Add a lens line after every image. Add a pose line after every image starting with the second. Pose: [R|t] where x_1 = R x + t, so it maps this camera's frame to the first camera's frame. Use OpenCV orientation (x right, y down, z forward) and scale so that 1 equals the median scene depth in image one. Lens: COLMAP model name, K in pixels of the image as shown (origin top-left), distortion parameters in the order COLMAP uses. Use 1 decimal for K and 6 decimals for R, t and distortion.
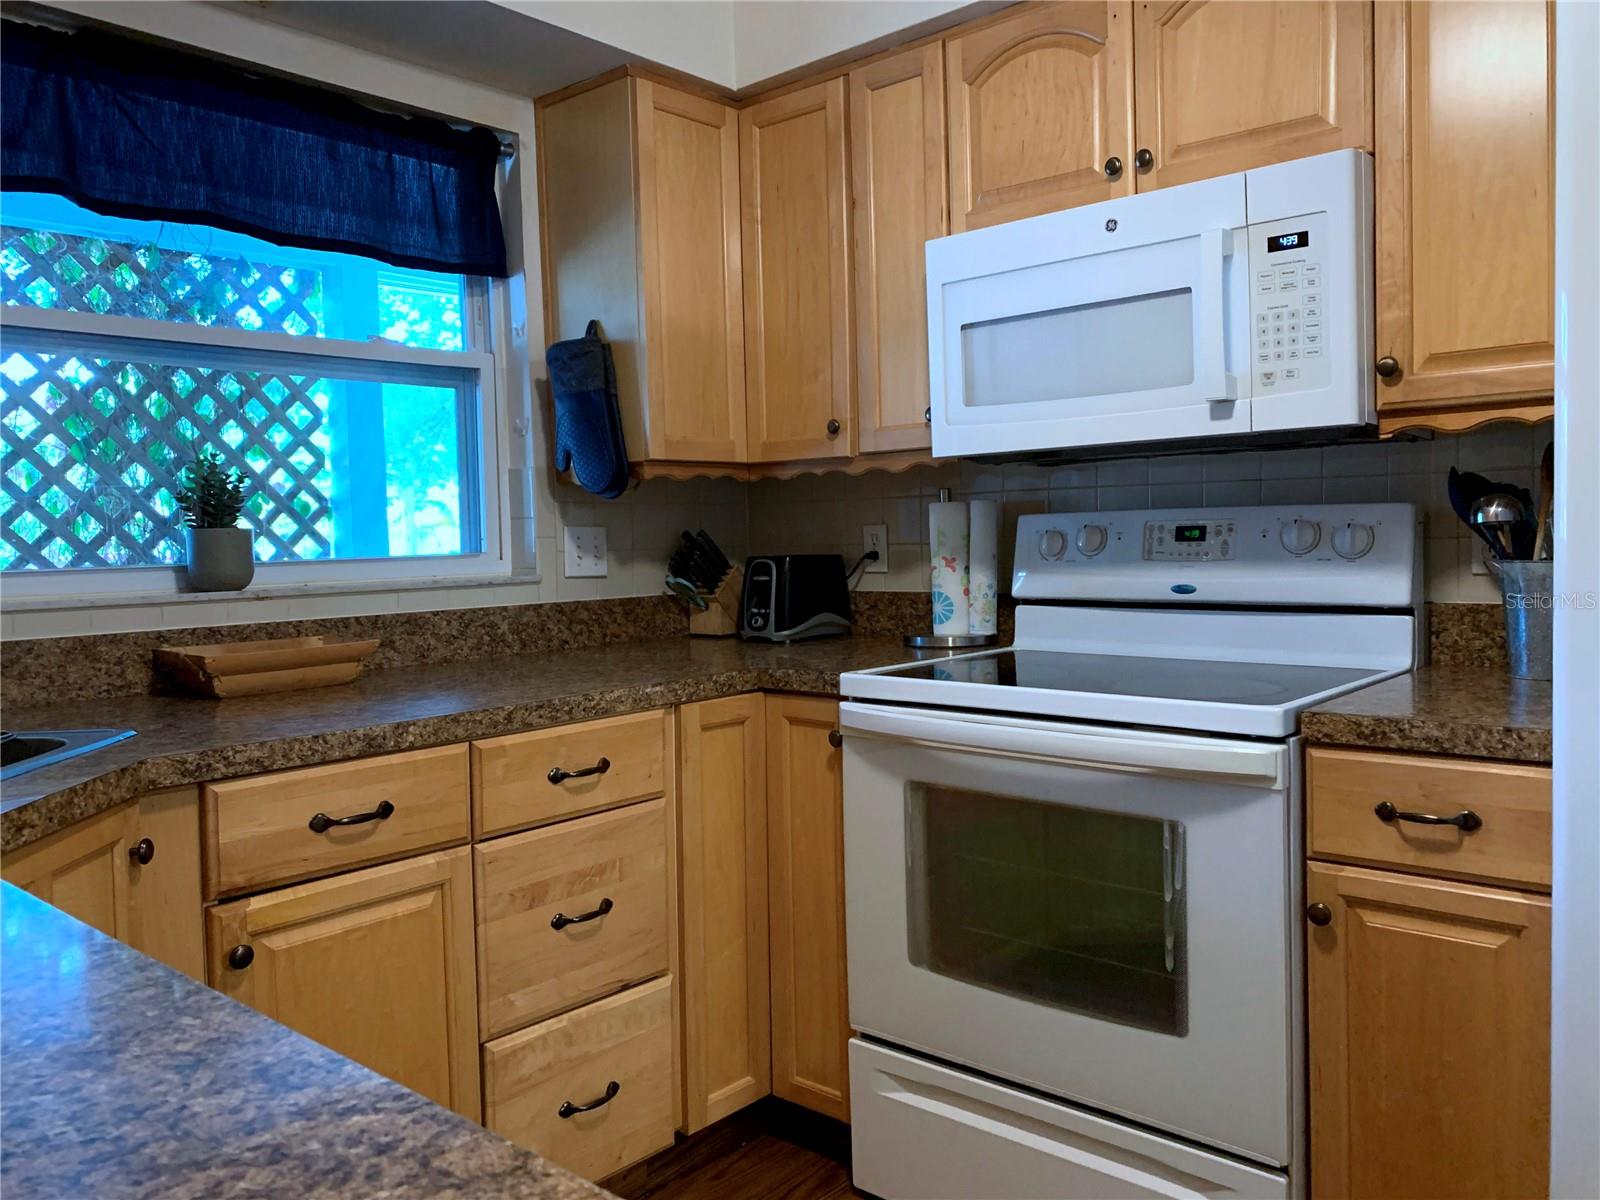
lens RADIAL K [[1218.2, 0, 823.9], [0, 1218.2, 581.2], [0, 0, 1]] dist [0.036568, -0.054153]
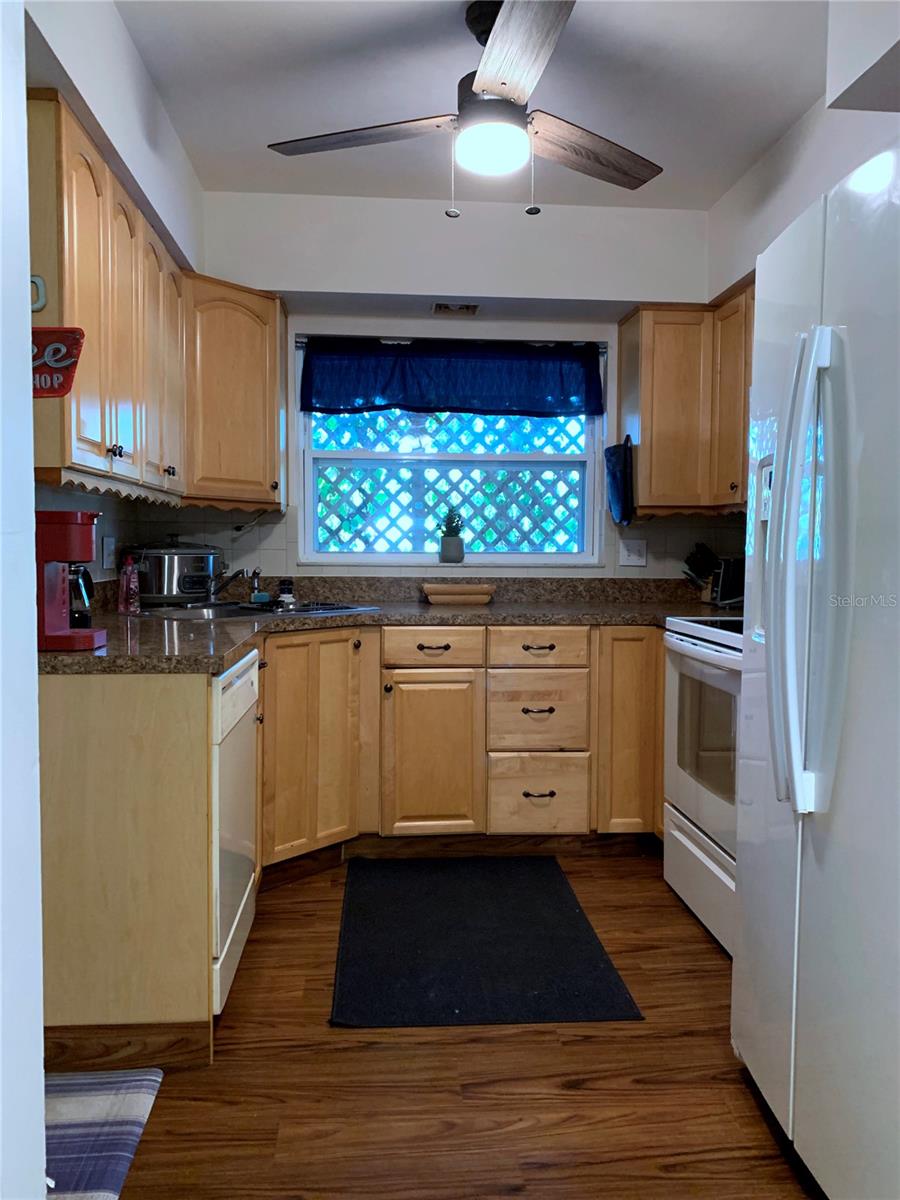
lens RADIAL K [[913.7, 0, 451.5], [0, 913.7, 584.8], [0, 0, 1]] dist [0.036568, -0.054153]
pose [[0.717796, 0.057232, -0.693897, 0.768581], [-0.052017, 0.998239, 0.028526, 0.000005], [0.694307, 0.015619, 0.719509, -0.301100]]
